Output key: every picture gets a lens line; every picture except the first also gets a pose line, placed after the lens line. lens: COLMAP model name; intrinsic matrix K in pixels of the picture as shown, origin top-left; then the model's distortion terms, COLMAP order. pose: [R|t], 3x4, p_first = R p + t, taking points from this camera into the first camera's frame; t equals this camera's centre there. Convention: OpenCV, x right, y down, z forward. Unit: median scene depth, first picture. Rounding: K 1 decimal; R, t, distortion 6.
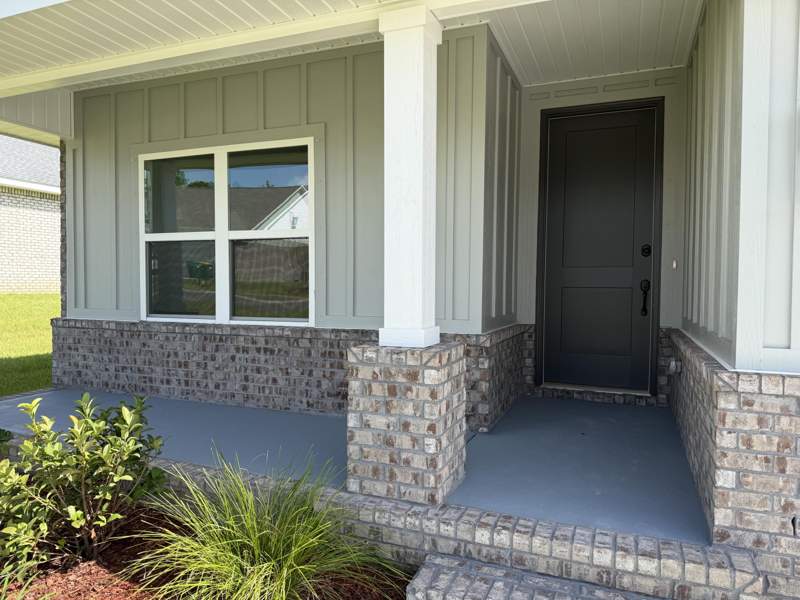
lens RADIAL K [[566.1, 0, 397.2], [0, 566.1, 294.8], [0, 0, 1]] dist [0.047960, -0.012729]
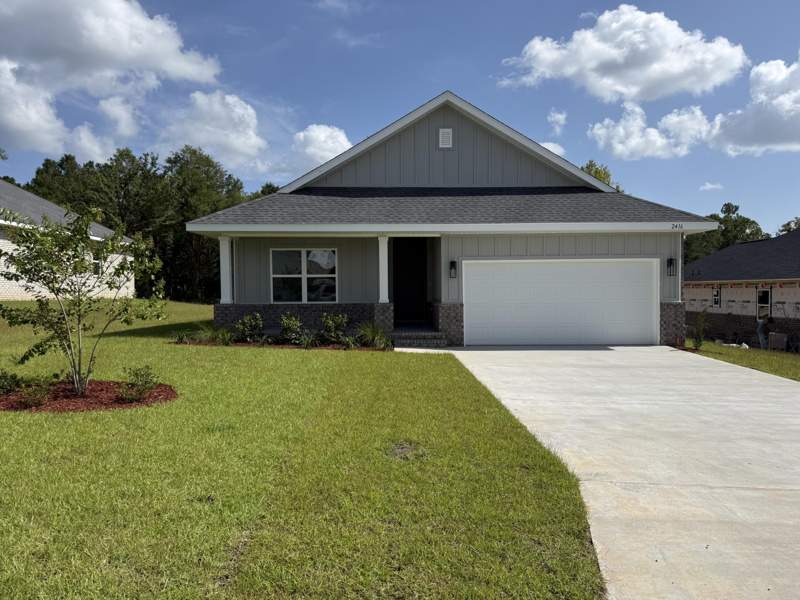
lens RADIAL K [[566.1, 0, 399.5], [0, 566.1, 300.0], [0, 0, 1]] dist [0.047960, -0.012729]
pose [[0.922260, -0.024694, 0.385780, -1.214094], [0.019775, 0.999665, 0.016716, -0.012935], [-0.386063, -0.007788, 0.922439, -2.504543]]
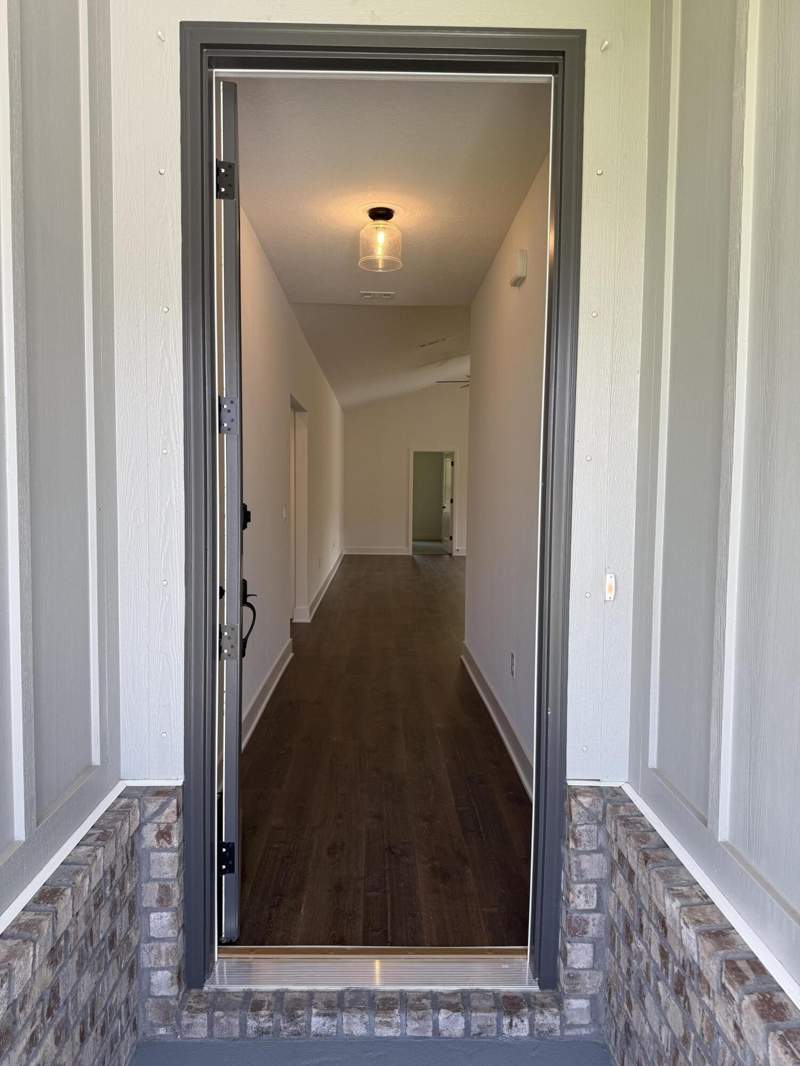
lens RADIAL K [[754.3, 0, 395.2], [0, 754.3, 533.5], [0, 0, 1]] dist [0.047960, -0.012729]
pose [[0.927898, -0.024119, 0.372054, 0.200034], [0.006447, 0.998794, 0.048669, -0.094724], [-0.372779, -0.042761, 0.926934, 0.599731]]
